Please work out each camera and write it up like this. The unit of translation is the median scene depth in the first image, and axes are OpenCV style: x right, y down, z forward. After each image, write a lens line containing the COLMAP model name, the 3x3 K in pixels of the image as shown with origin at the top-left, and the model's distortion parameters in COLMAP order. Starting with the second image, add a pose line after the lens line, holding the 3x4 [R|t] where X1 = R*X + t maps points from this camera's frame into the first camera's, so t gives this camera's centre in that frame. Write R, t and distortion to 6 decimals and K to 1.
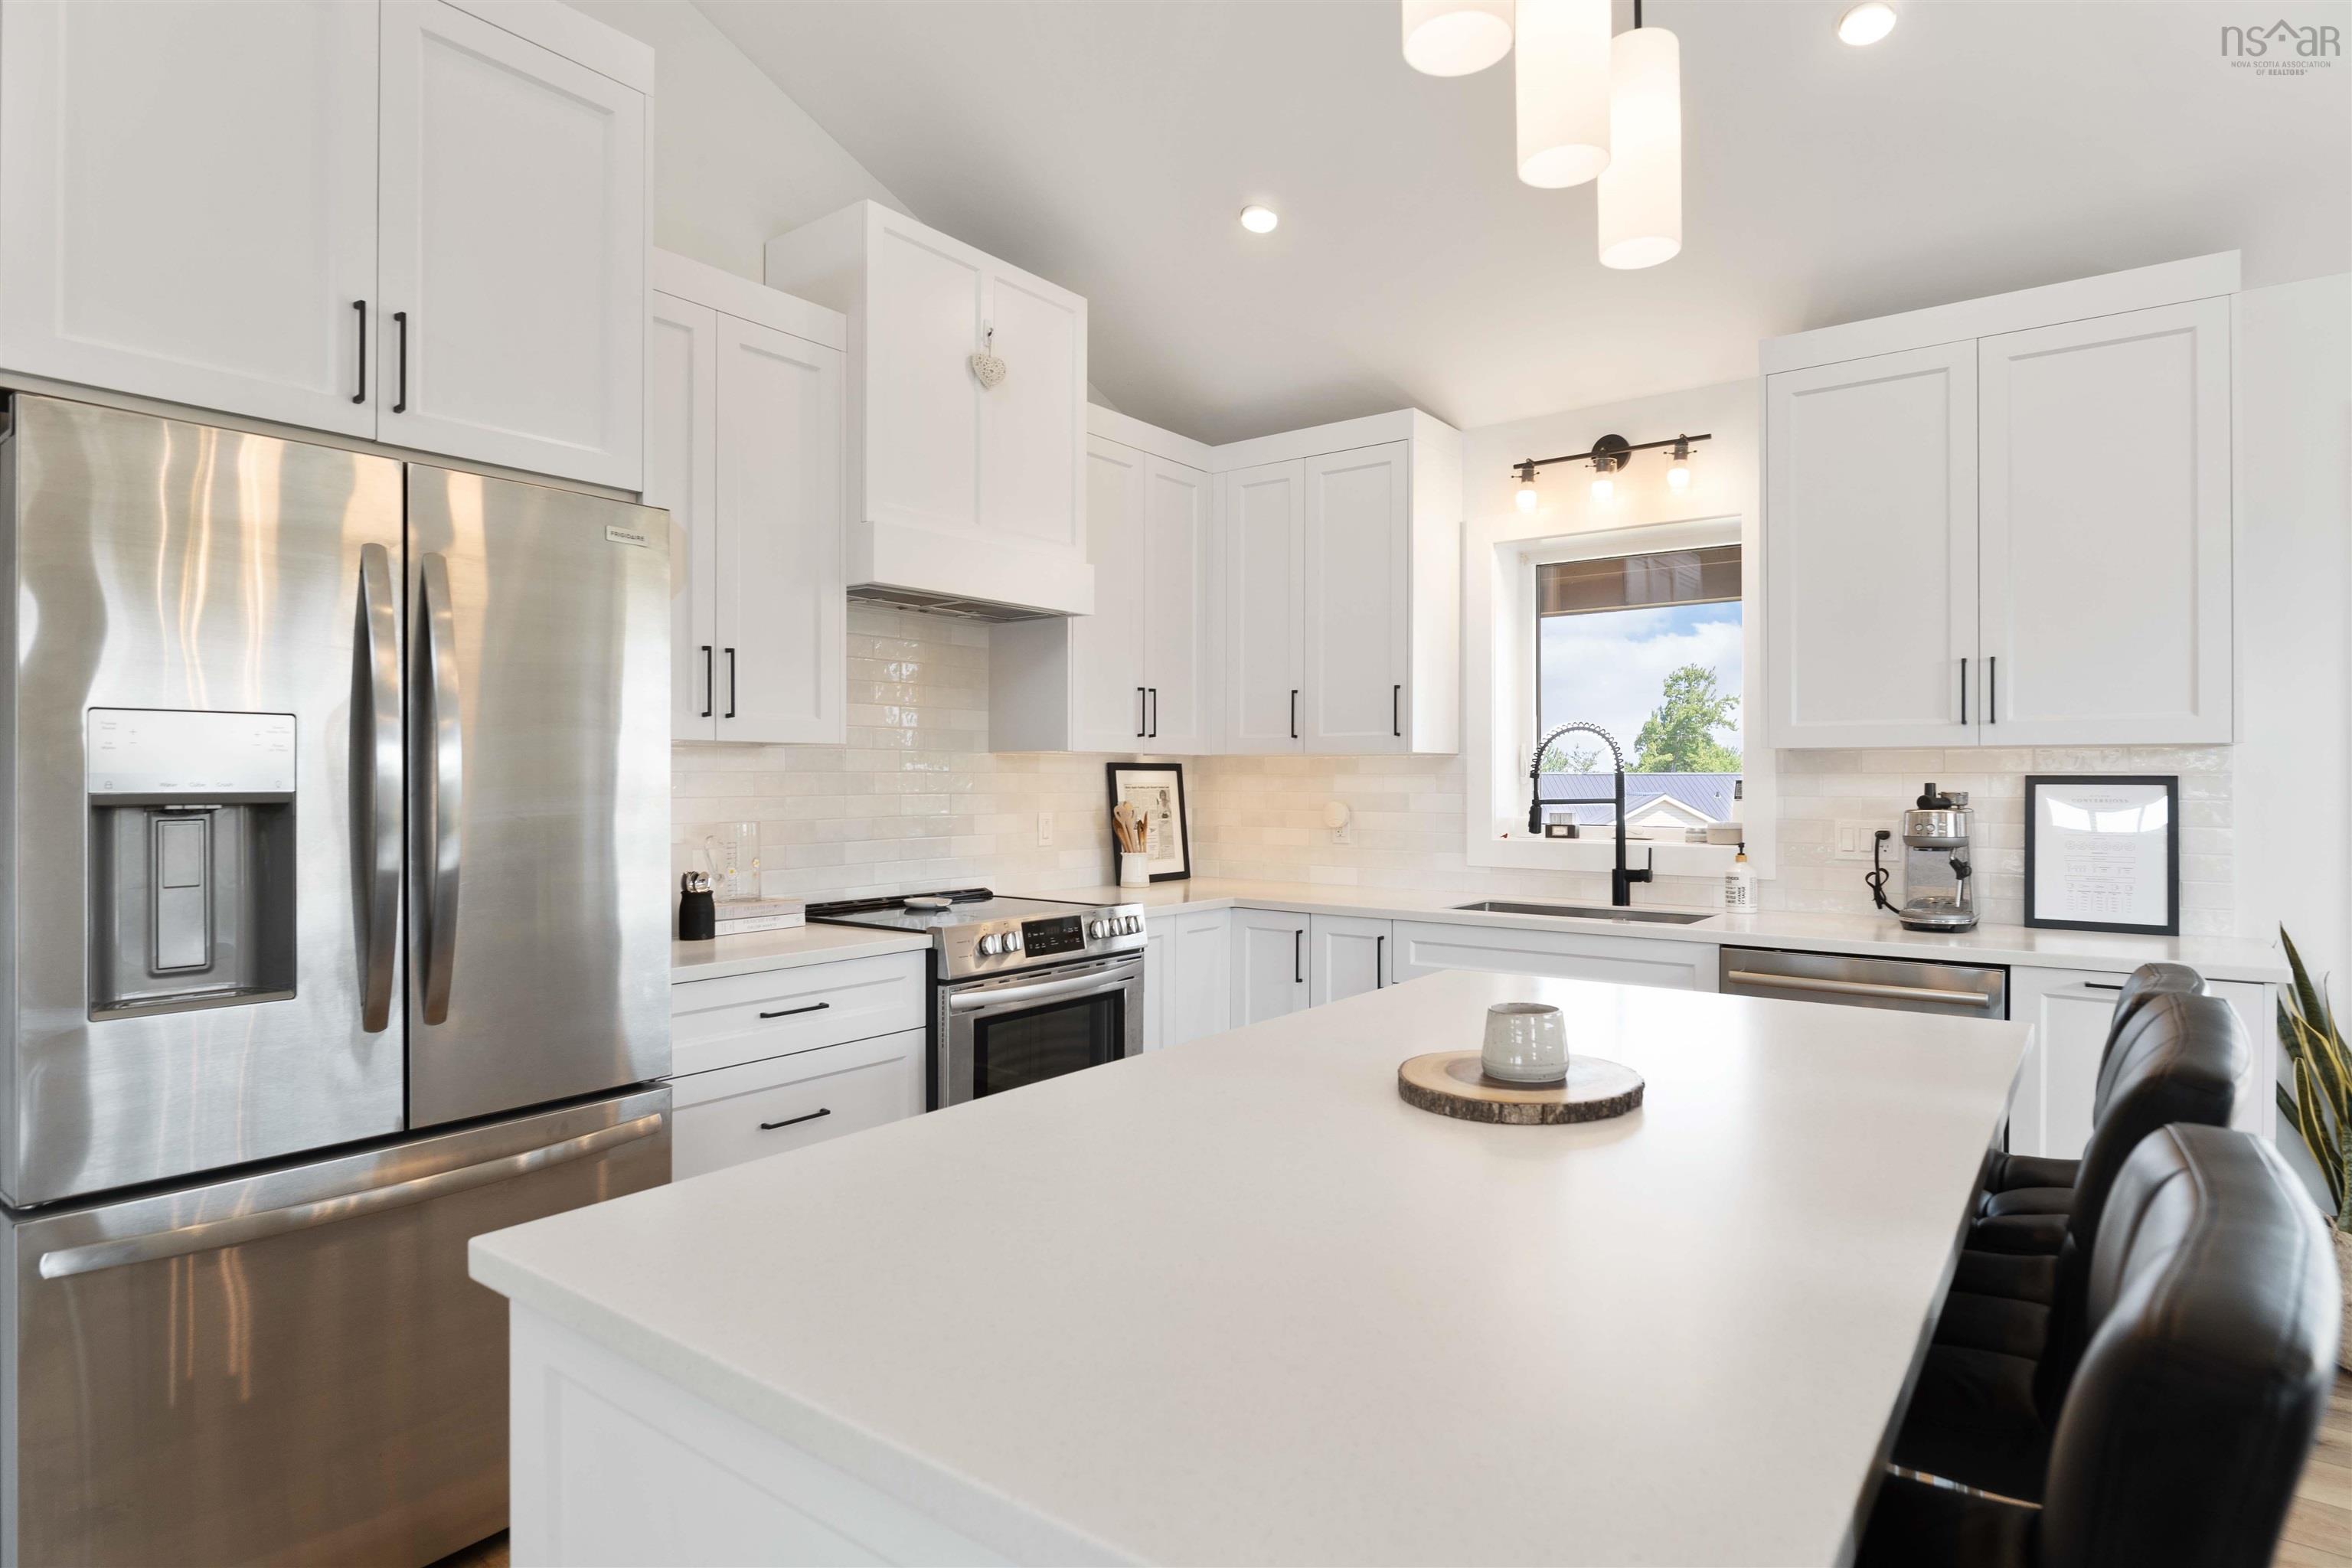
lens RADIAL K [[1254.1, 0, 1227.4], [0, 1254.1, 779.6], [0, 0, 1]] dist [-0.005099, -0.000841]
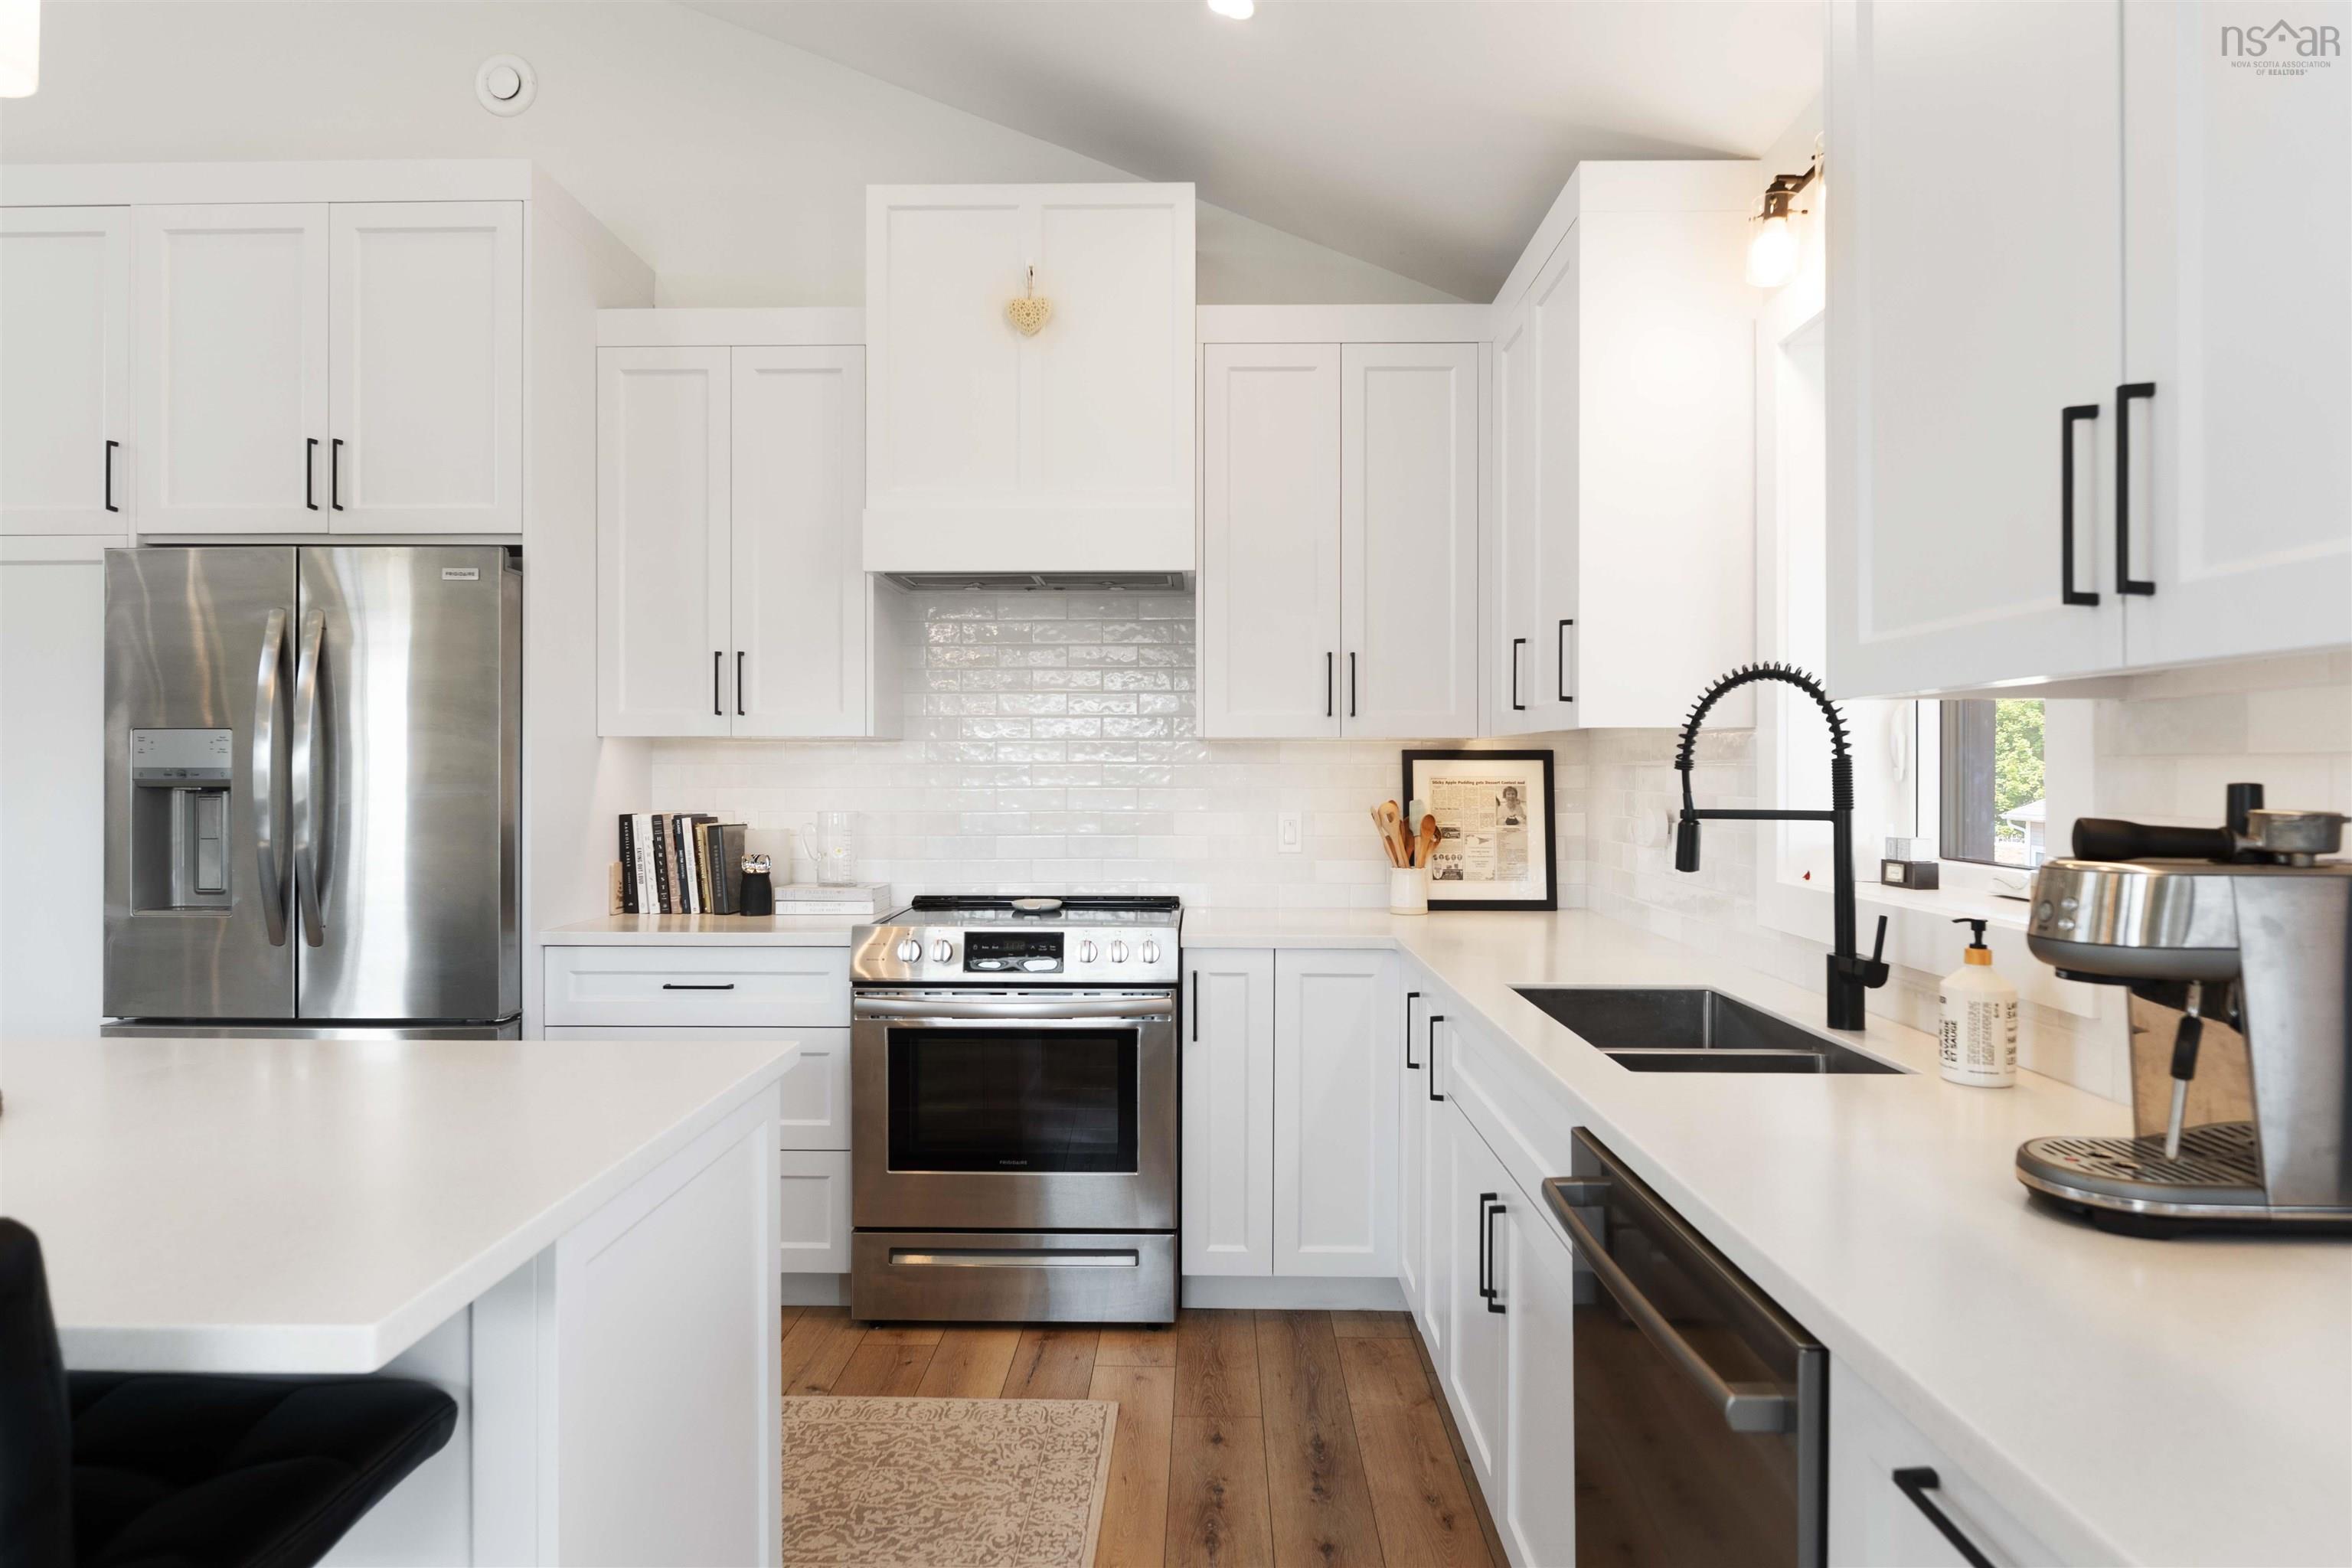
lens RADIAL K [[1384.8, 0, 1299.4], [0, 1384.8, 777.8], [0, 0, 1]] dist [0.002058, 0.000521]
pose [[0.571361, 0.004069, -0.820688, 0.636709], [-0.000903, 0.999990, 0.004329, -0.000172], [0.820698, -0.001732, 0.571360, 0.514944]]
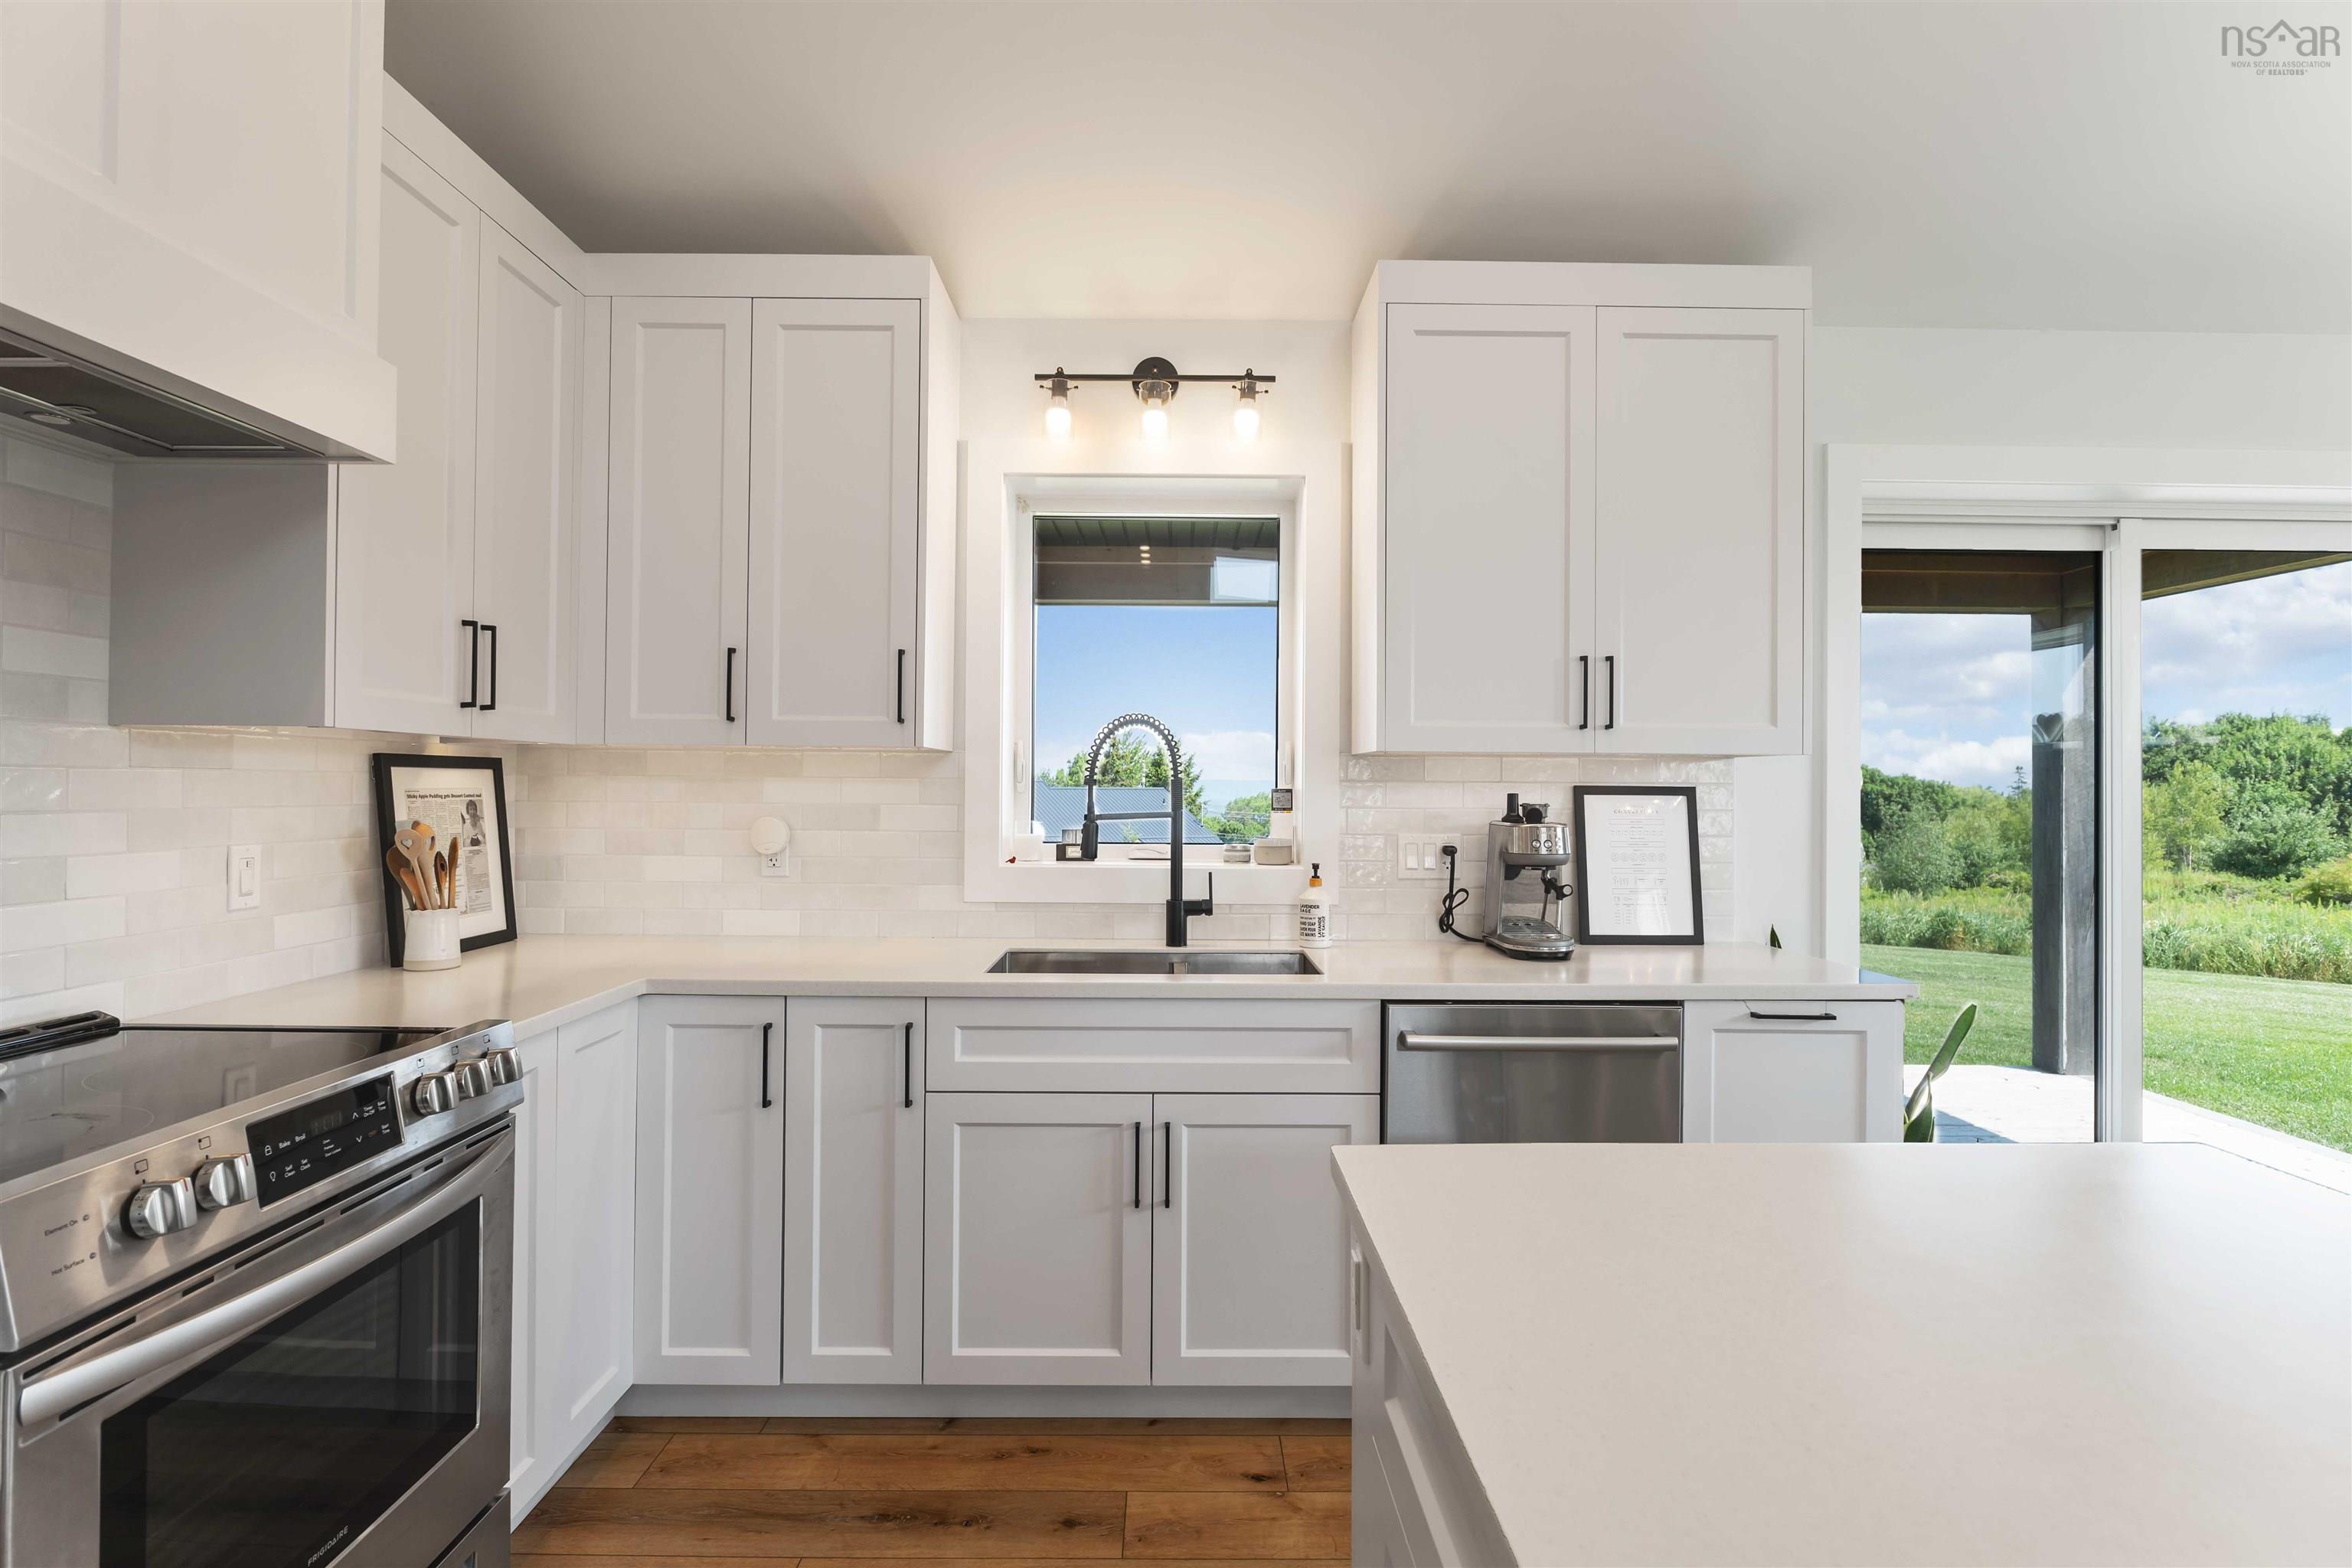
lens RADIAL K [[1115.7, 0, 1145.6], [0, 1115.7, 771.4], [0, 0, 1]] dist [-0.009421, 0.000038]
pose [[0.823842, 0.012560, 0.566681, -0.103998], [-0.006005, 0.999892, -0.013430, -0.000596], [-0.566788, 0.007661, 0.823828, 0.427704]]
